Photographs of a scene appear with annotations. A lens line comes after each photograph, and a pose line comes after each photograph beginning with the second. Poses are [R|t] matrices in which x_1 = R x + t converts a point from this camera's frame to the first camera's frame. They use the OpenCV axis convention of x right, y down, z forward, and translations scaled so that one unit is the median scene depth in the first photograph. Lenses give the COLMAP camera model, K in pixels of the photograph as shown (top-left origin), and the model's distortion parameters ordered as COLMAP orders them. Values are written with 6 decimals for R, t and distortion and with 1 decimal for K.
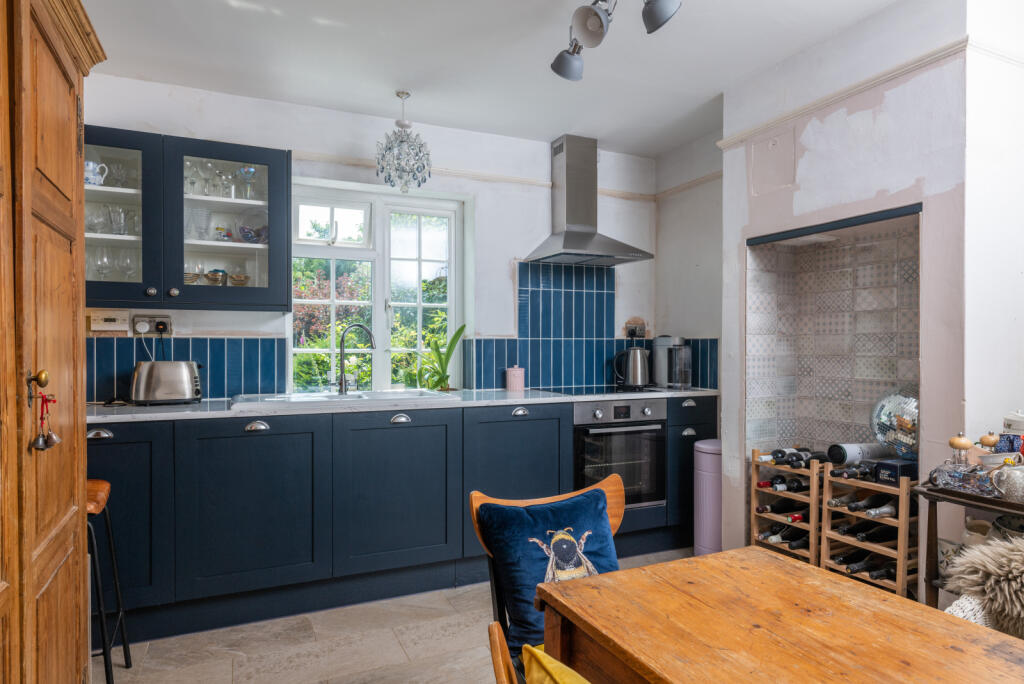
lens RADIAL K [[620.0, 0, 512.1], [0, 620.0, 344.5], [0, 0, 1]] dist [-0.001434, -0.000134]
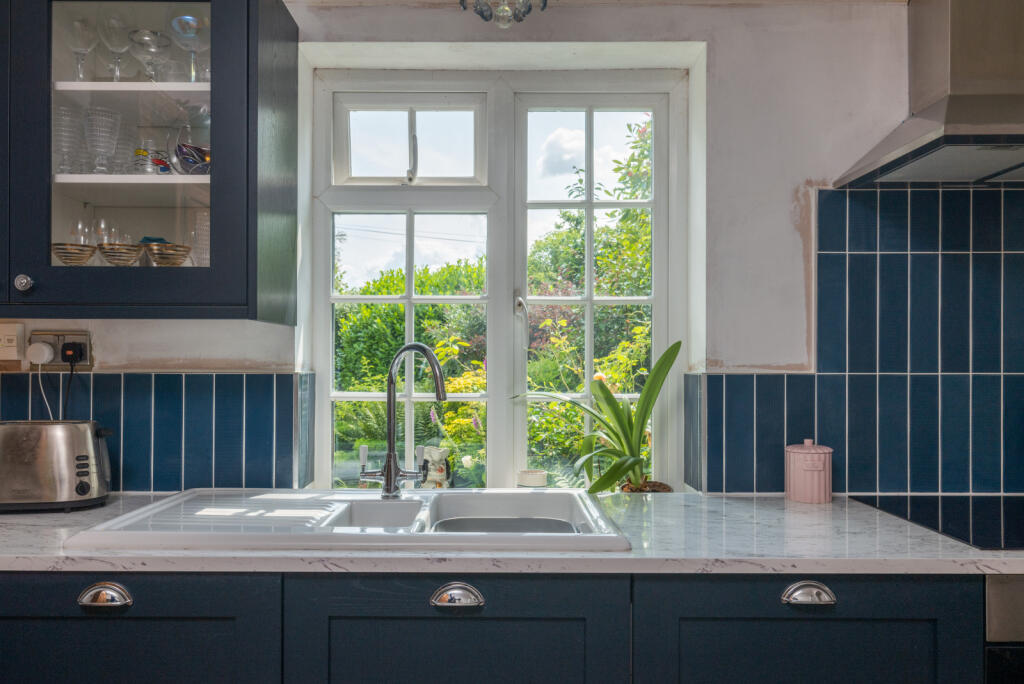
lens RADIAL K [[720.5, 0, 513.4], [0, 720.5, 362.0], [0, 0, 1]] dist [0.010801, 0.003947]
pose [[0.907666, 0.002529, -0.419687, 0.029821], [-0.002472, 0.999997, 0.000679, -0.017981], [0.419687, 0.000421, 0.907669, 0.493131]]
